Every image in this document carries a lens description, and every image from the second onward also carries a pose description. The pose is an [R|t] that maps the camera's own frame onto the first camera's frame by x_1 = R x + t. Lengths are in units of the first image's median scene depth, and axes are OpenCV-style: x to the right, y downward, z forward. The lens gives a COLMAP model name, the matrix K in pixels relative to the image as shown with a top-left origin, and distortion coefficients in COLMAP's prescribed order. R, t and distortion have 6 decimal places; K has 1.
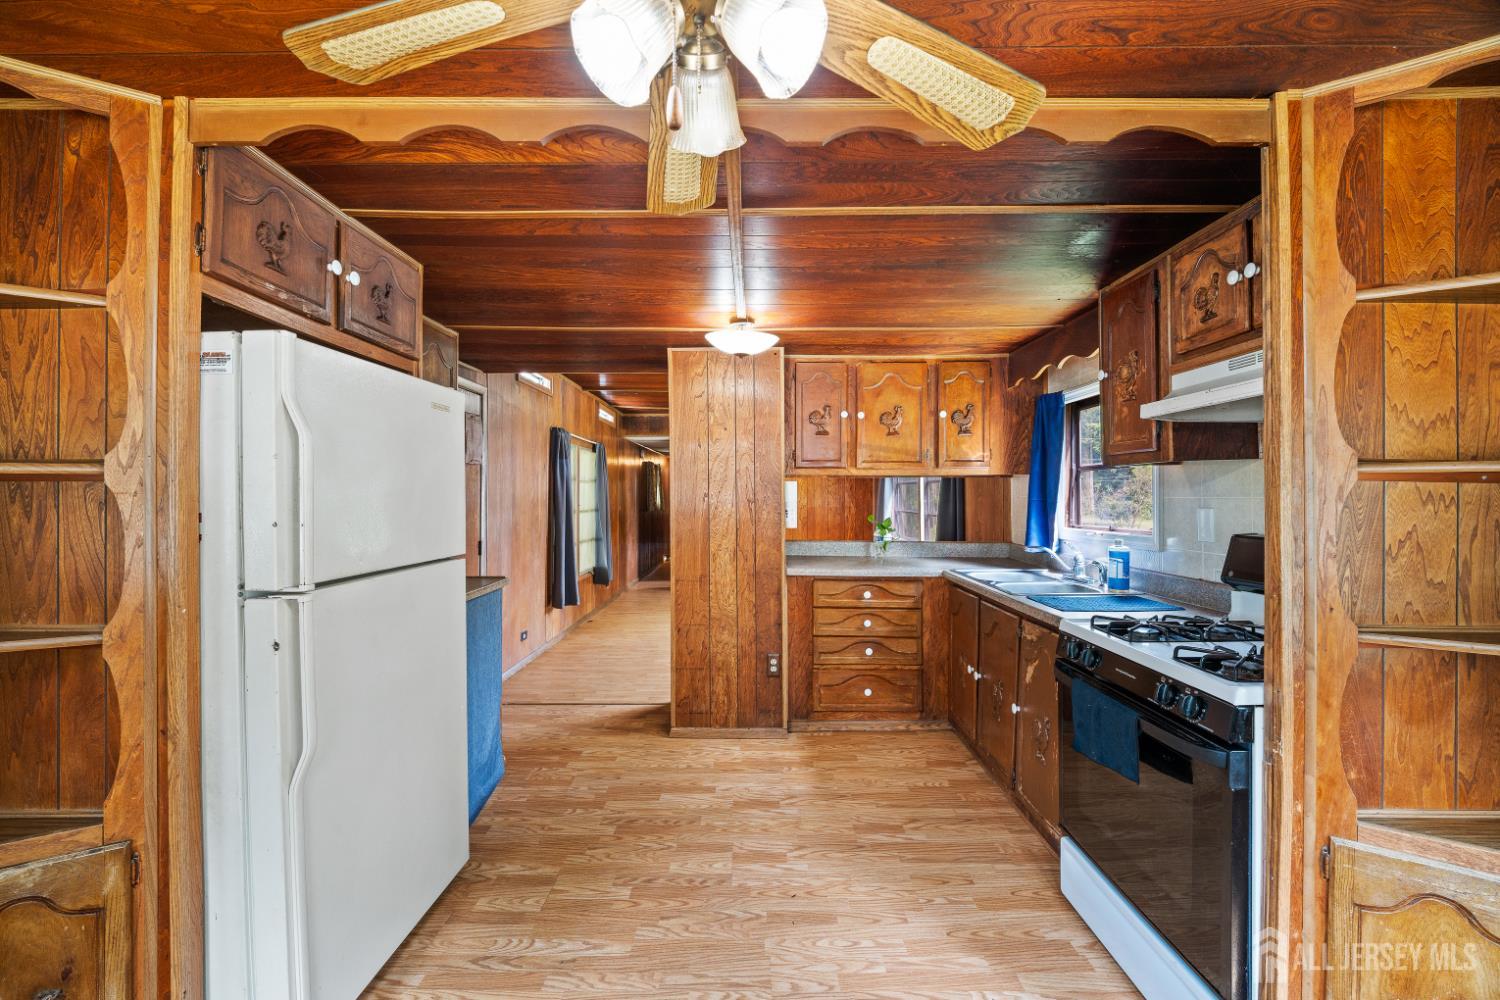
lens RADIAL K [[626.8, 0, 750.0], [0, 626.8, 500.0], [0, 0, 1]] dist [-0.000205, 0.000133]
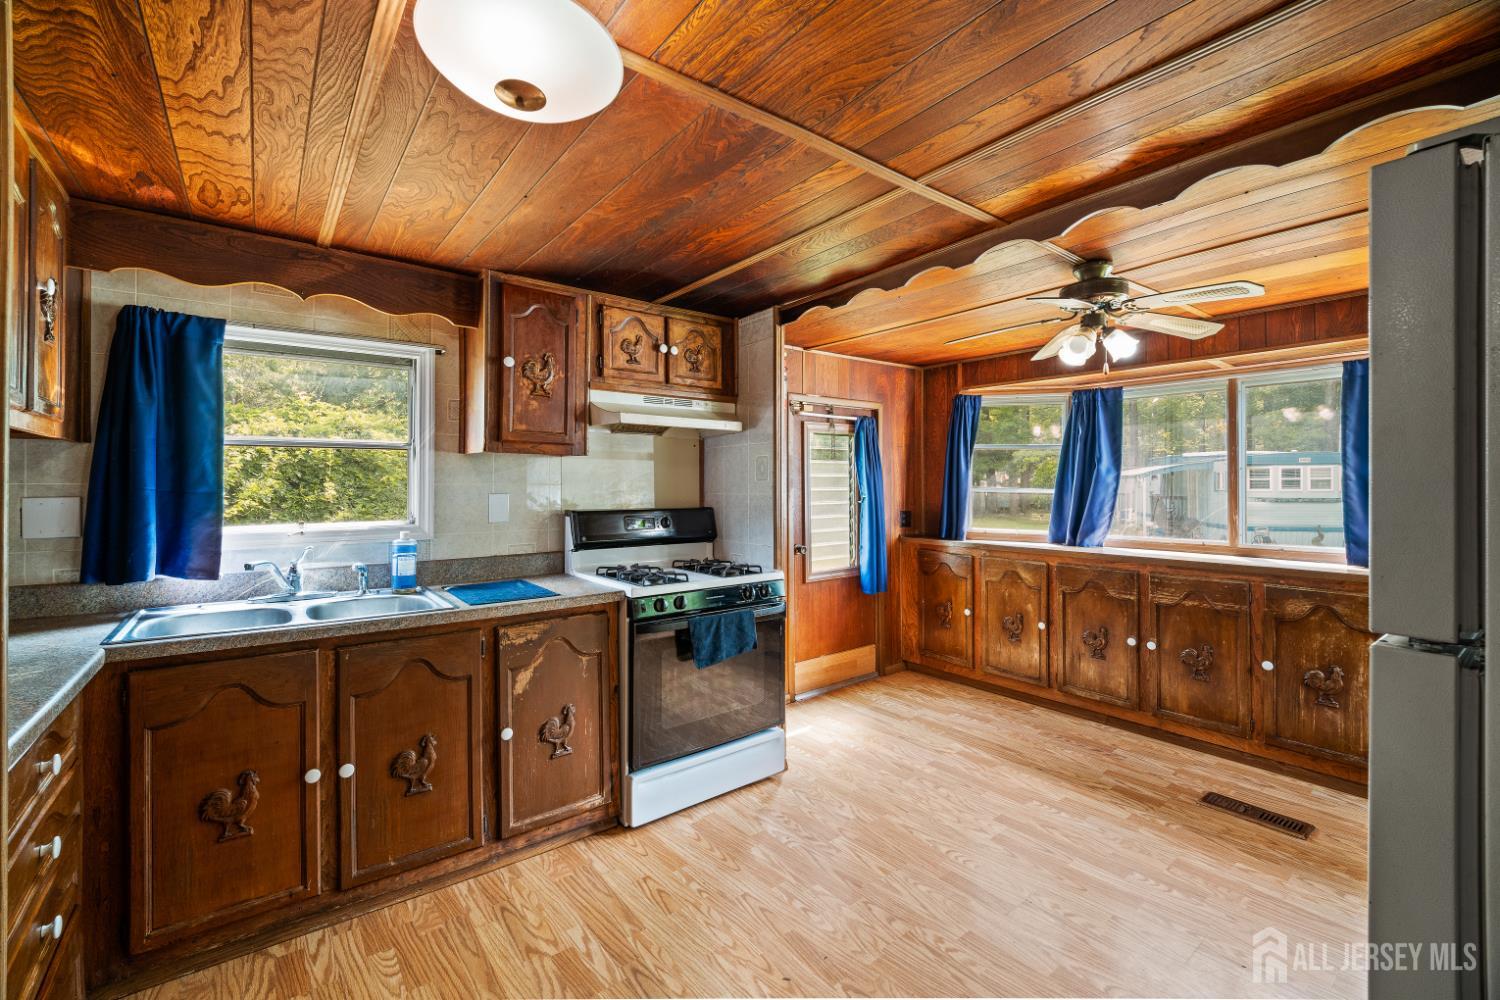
lens RADIAL K [[626.8, 0, 750.0], [0, 626.8, 500.0], [0, 0, 1]] dist [-0.000205, 0.000133]
pose [[-0.617885, 0.003771, 0.786260, -0.535856], [0.010687, 0.999936, 0.003603, 0.026766], [-0.786196, 0.010629, -0.617886, 1.551660]]
